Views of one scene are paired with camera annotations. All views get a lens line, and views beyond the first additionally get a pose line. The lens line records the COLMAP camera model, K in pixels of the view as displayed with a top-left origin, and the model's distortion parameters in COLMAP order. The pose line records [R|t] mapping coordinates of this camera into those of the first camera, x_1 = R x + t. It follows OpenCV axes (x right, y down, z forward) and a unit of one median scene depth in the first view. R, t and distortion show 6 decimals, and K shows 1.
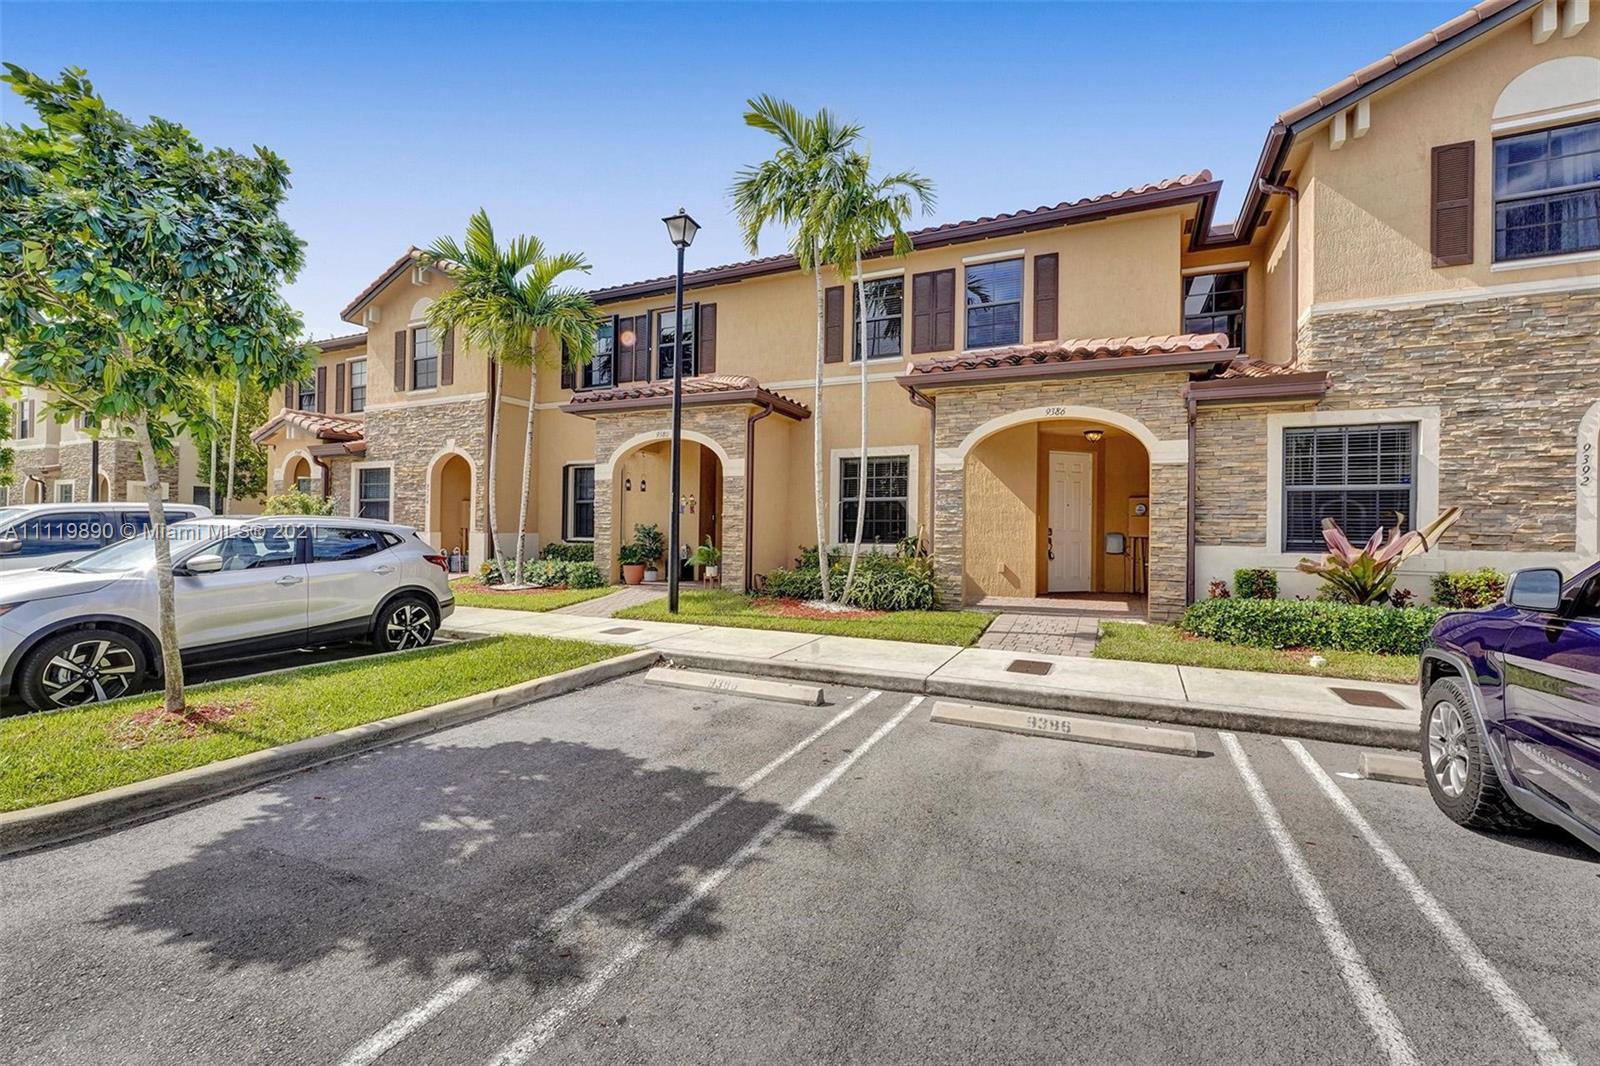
lens RADIAL K [[681.2, 0, 808.6], [0, 681.2, 537.8], [0, 0, 1]] dist [-0.018565, 0.004193]
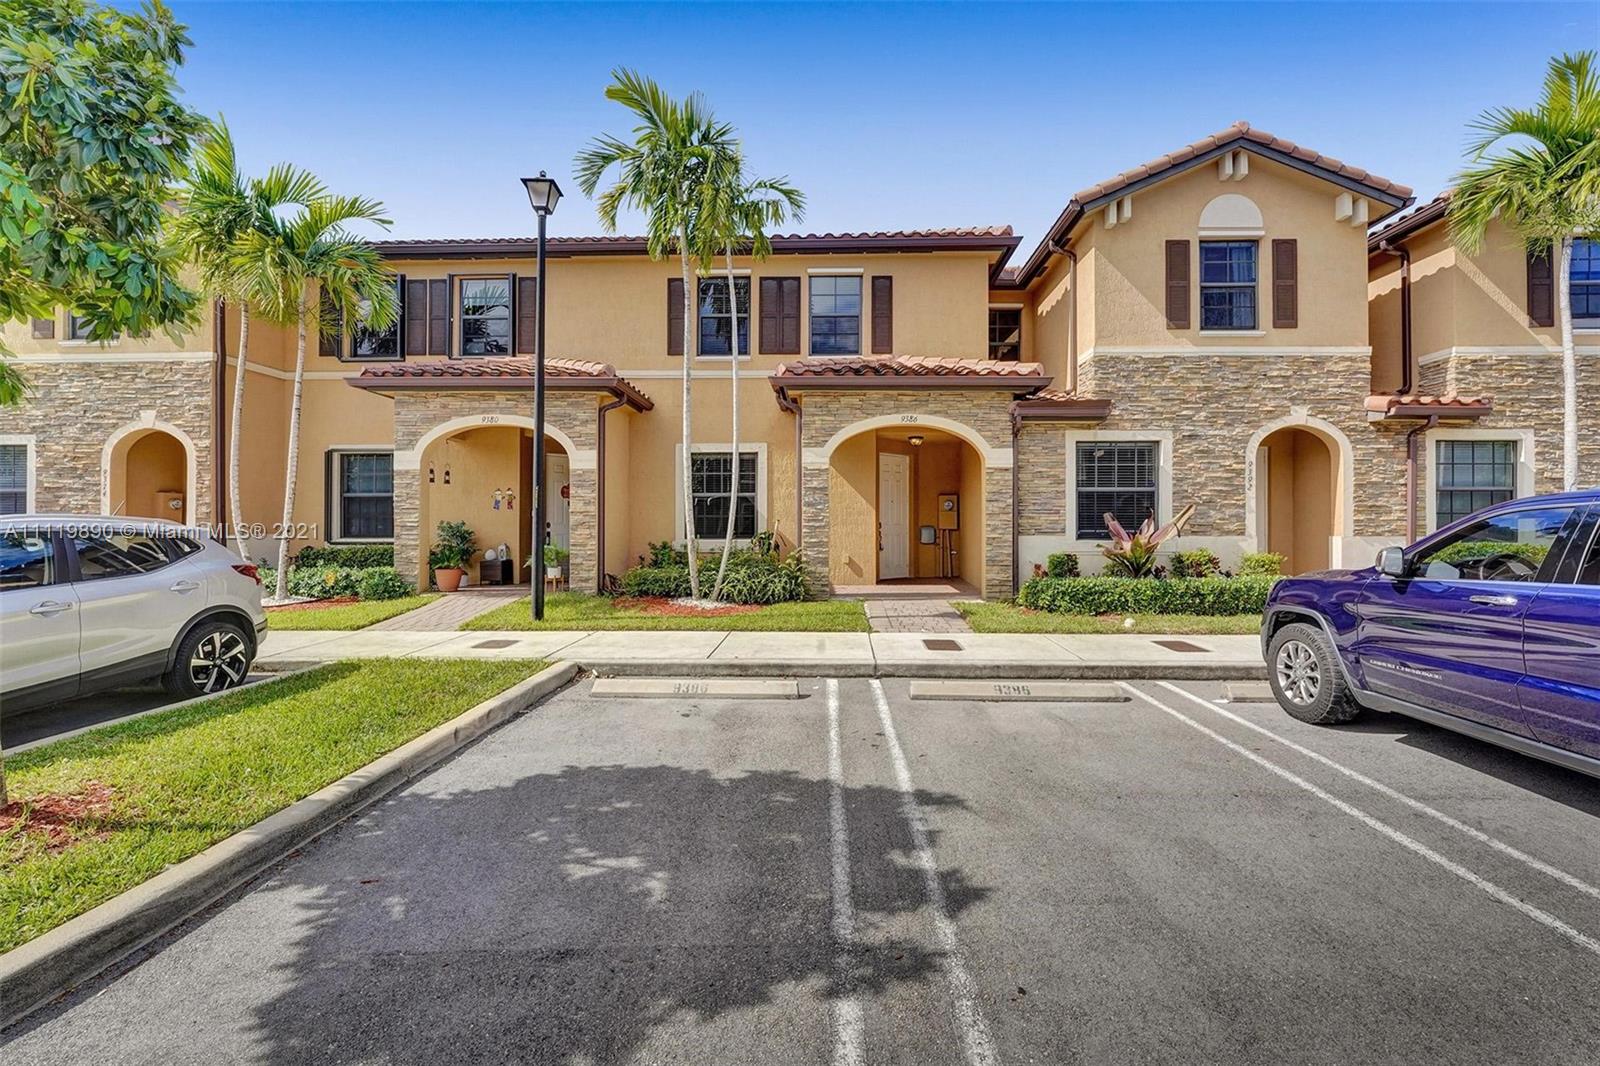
lens RADIAL K [[679.1, 0, 800.0], [0, 679.1, 533.0], [0, 0, 1]] dist [-0.013999, 0.000510]
pose [[0.914127, -0.014677, 0.405162, -0.290682], [0.014016, 0.999891, 0.004598, -0.004802], [-0.405186, 0.001476, 0.914233, 0.048497]]
